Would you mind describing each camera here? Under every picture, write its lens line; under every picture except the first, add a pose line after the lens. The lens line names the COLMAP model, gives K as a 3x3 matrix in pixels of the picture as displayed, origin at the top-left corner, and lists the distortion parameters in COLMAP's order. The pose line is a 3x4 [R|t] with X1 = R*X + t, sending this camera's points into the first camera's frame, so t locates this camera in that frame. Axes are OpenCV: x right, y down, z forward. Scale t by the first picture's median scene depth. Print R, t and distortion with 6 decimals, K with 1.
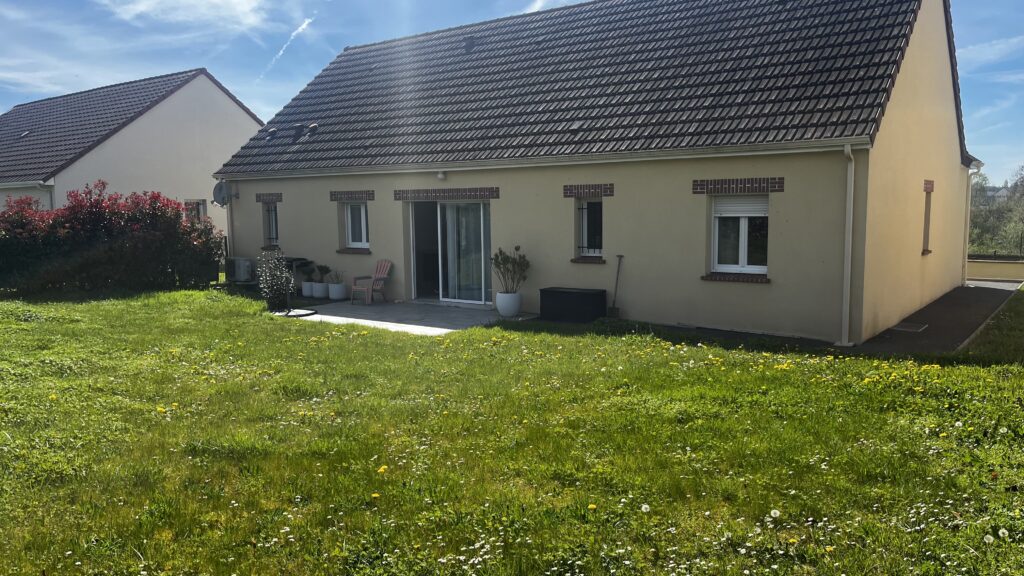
lens RADIAL K [[774.9, 0, 512.6], [0, 774.9, 289.5], [0, 0, 1]] dist [0.007740, -0.000685]
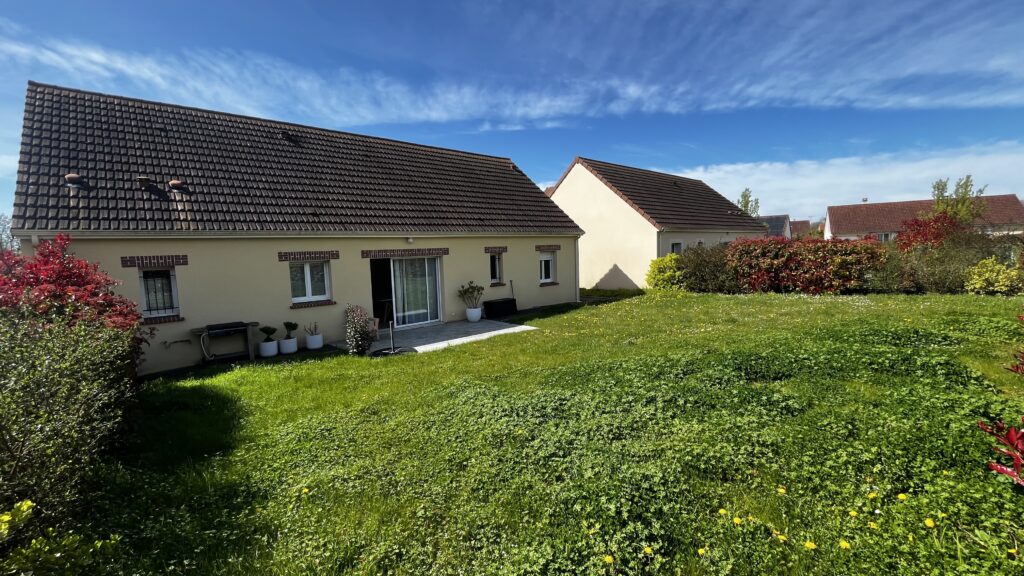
lens RADIAL K [[417.9, 0, 511.9], [0, 417.9, 288.3], [0, 0, 1]] dist [0.000567, 0.000454]
pose [[0.178512, -0.089448, 0.979864, -0.875686], [0.132976, 0.988916, 0.066049, -0.087226], [-0.974911, 0.118508, 0.188428, 0.703613]]
